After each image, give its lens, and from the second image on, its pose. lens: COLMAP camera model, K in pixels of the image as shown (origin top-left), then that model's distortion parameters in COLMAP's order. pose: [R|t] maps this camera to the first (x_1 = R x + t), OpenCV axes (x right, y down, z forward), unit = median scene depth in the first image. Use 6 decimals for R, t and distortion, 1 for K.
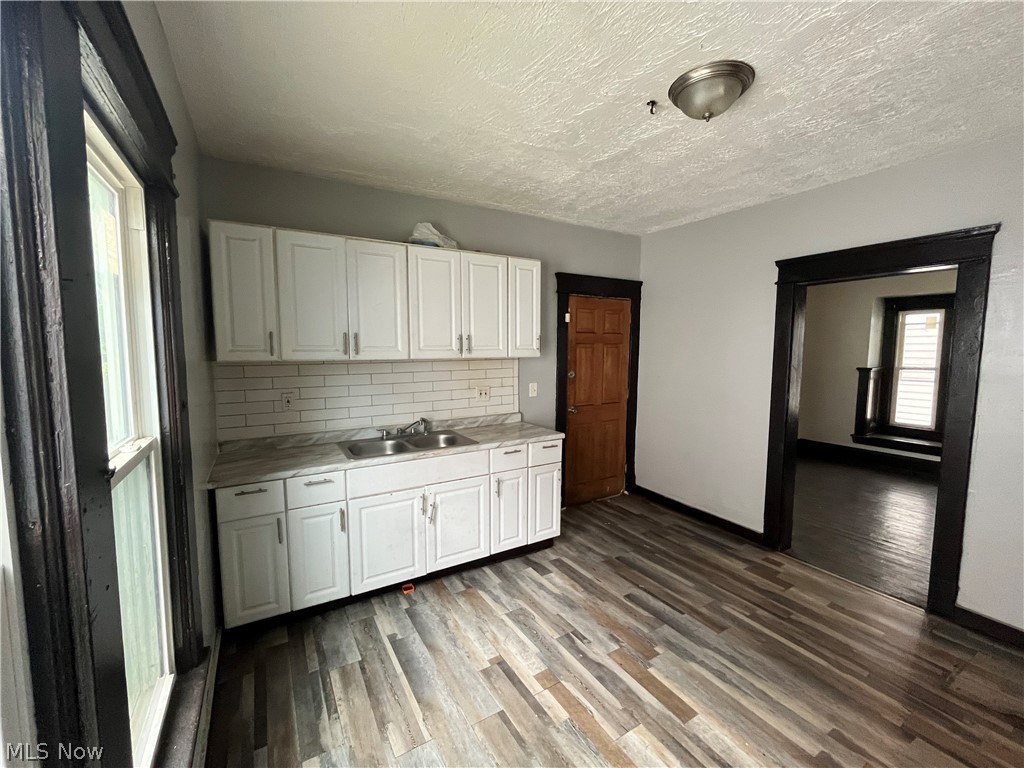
lens RADIAL K [[418.7, 0, 510.2], [0, 418.7, 384.9], [0, 0, 1]] dist [-0.001465, 0.000479]
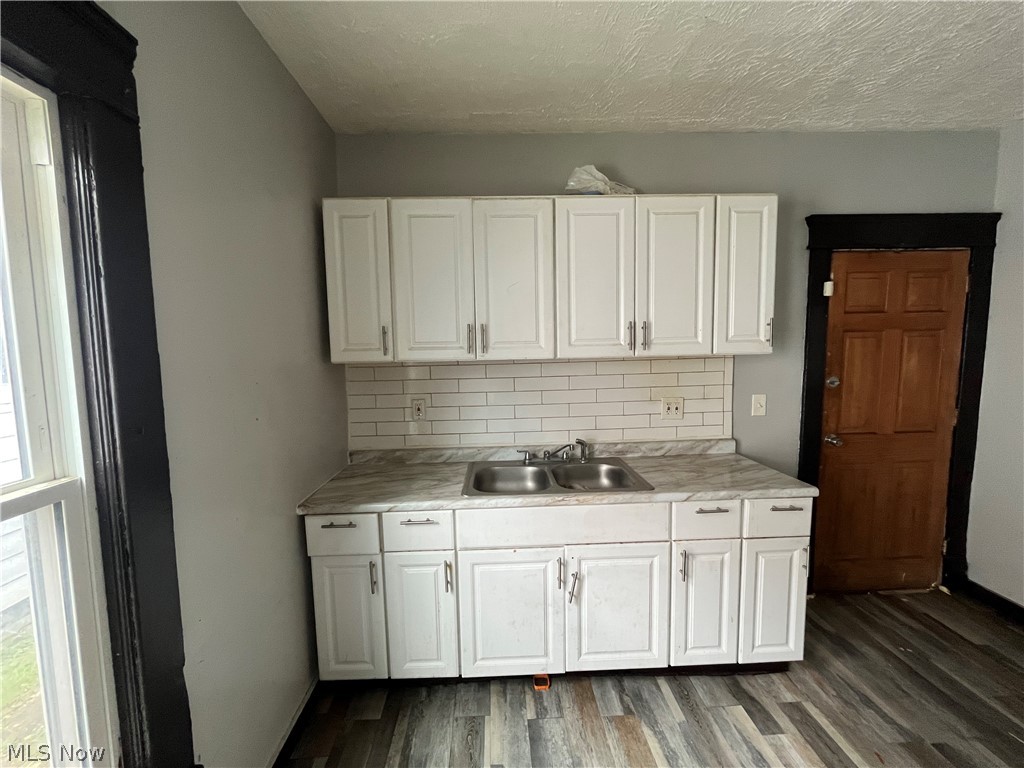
lens RADIAL K [[418.7, 0, 507.9], [0, 418.7, 385.7], [0, 0, 1]] dist [-0.001465, 0.000479]
pose [[0.877314, 0.025658, -0.479231, 0.031870], [-0.023271, 0.999670, 0.010922, -0.020699], [0.479353, 0.001570, 0.877621, 0.329697]]
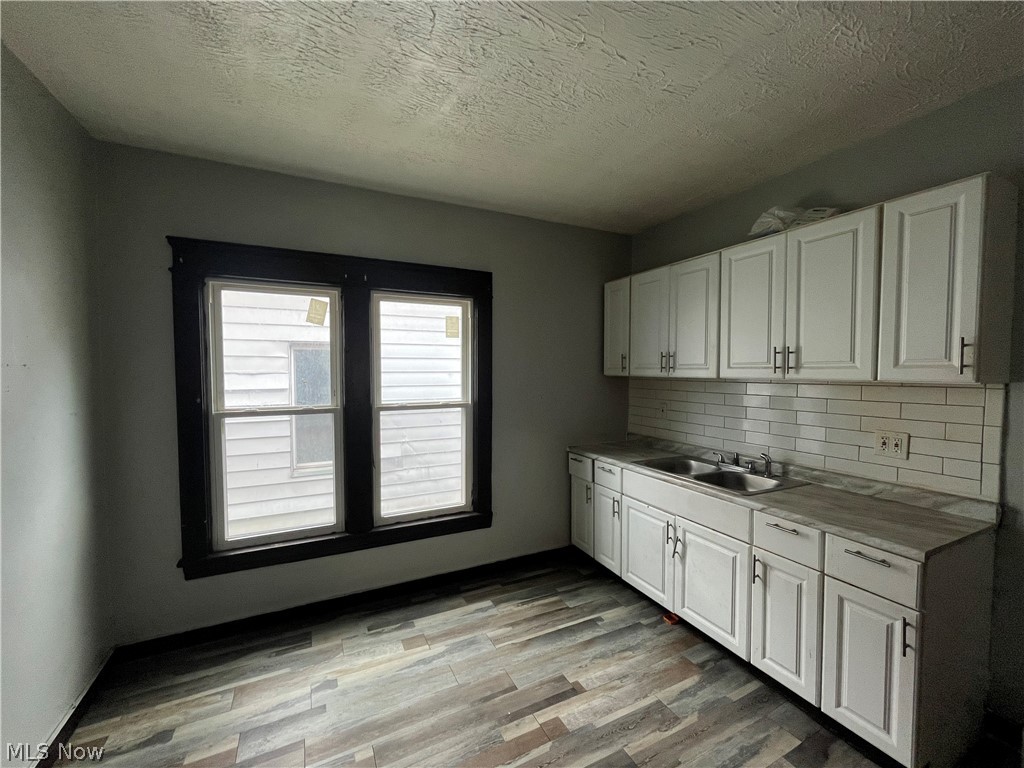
lens RADIAL K [[418.7, 0, 508.1], [0, 418.7, 384.2], [0, 0, 1]] dist [-0.001465, 0.000479]
pose [[-0.086569, 0.038587, -0.995498, 0.669193], [-0.090029, 0.994858, 0.046391, -0.049158], [0.992170, 0.093640, -0.082650, 0.625981]]
